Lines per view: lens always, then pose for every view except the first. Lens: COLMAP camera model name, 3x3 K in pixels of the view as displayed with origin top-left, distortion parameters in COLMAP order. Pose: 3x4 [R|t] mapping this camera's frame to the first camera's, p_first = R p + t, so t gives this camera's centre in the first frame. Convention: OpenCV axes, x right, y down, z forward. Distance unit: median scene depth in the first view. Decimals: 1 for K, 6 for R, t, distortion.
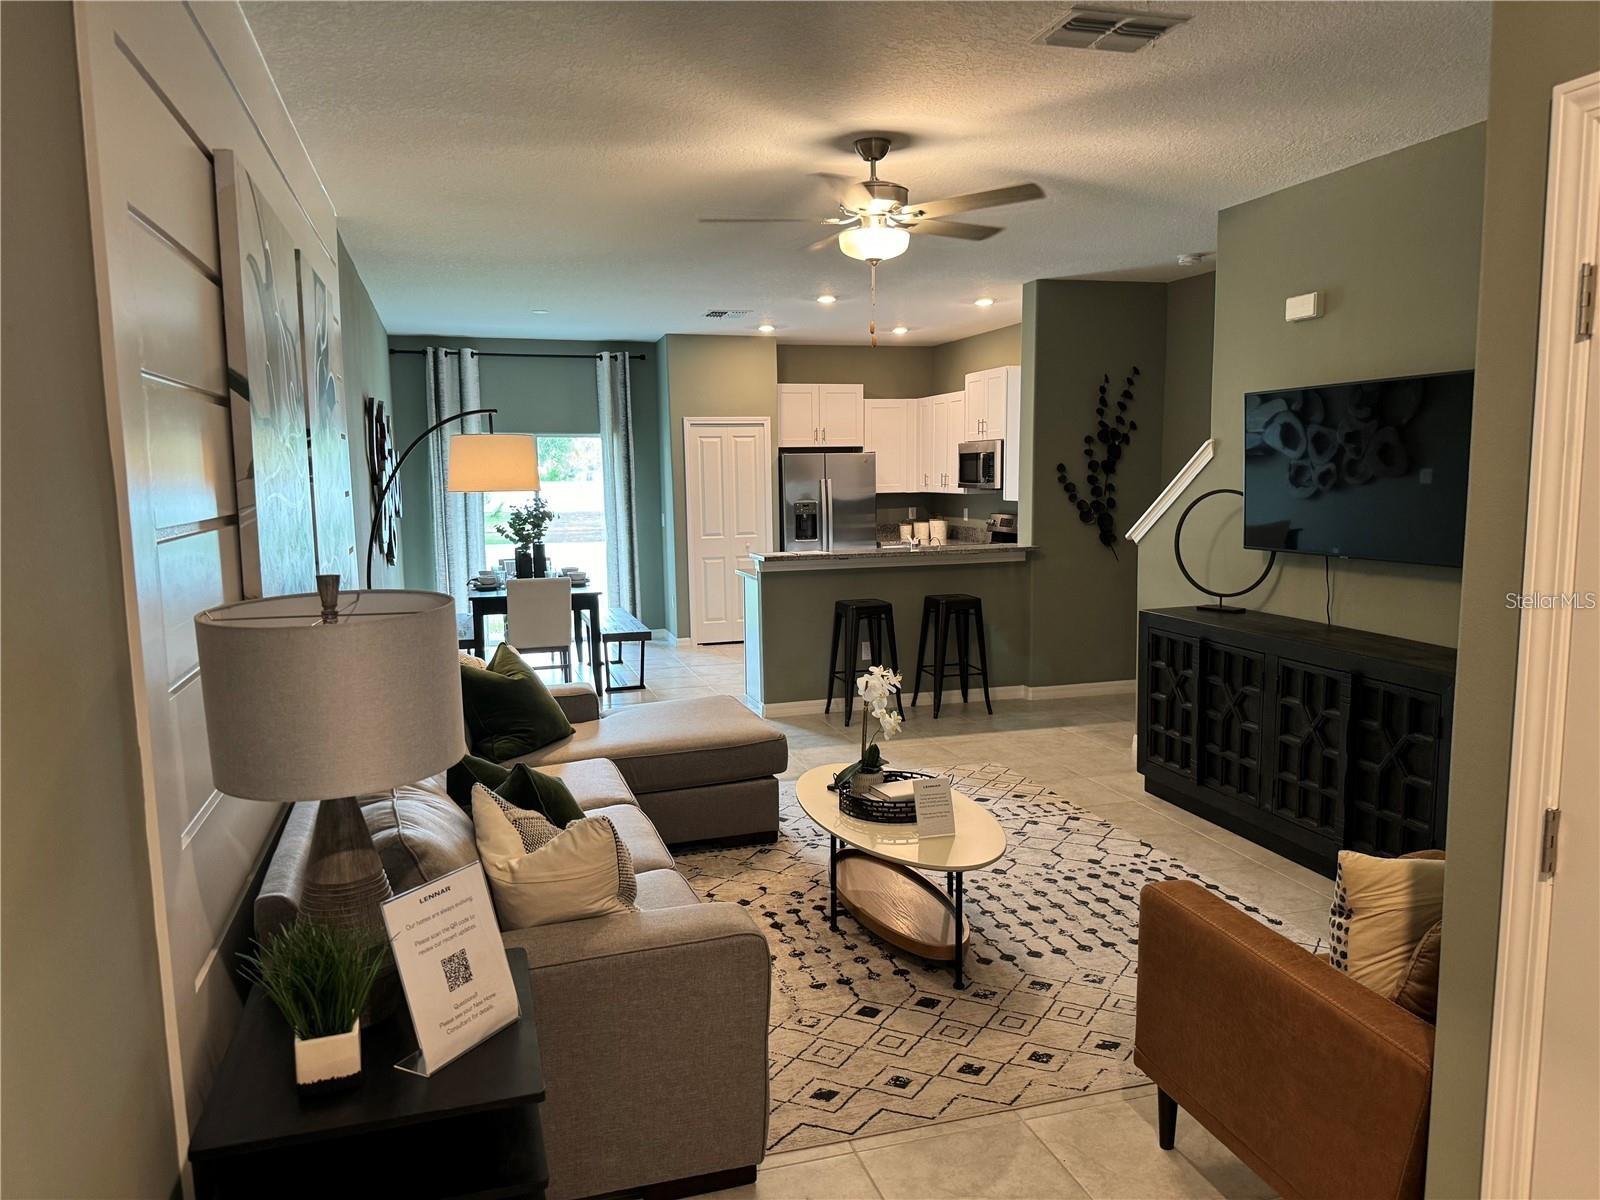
lens RADIAL K [[1147.0, 0, 803.7], [0, 1147.0, 606.1], [0, 0, 1]] dist [0.032571, -0.002213]
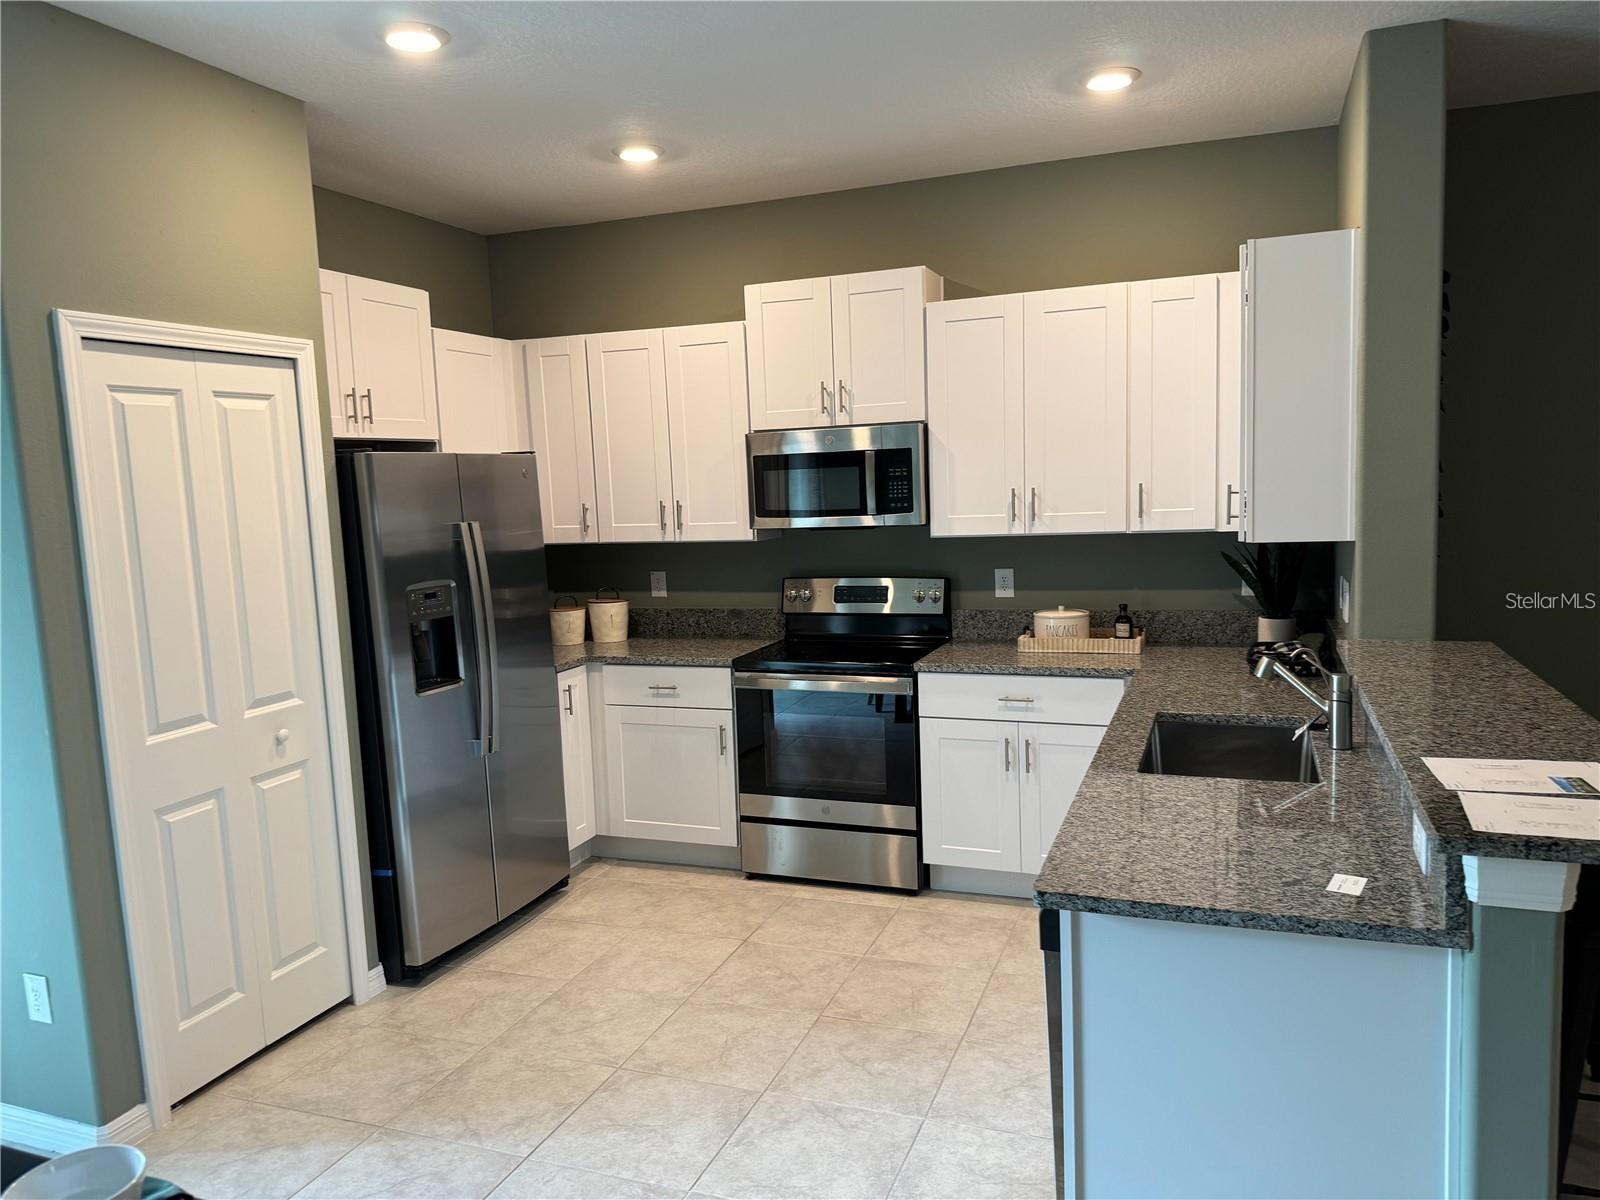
lens RADIAL K [[1147.0, 0, 796.4], [0, 1147.0, 594.6], [0, 0, 1]] dist [0.032571, -0.002213]
pose [[0.615265, -0.082689, 0.783972, -0.218463], [0.114308, 0.993331, 0.015062, -0.079924], [-0.779989, 0.080348, 0.620614, 0.689502]]
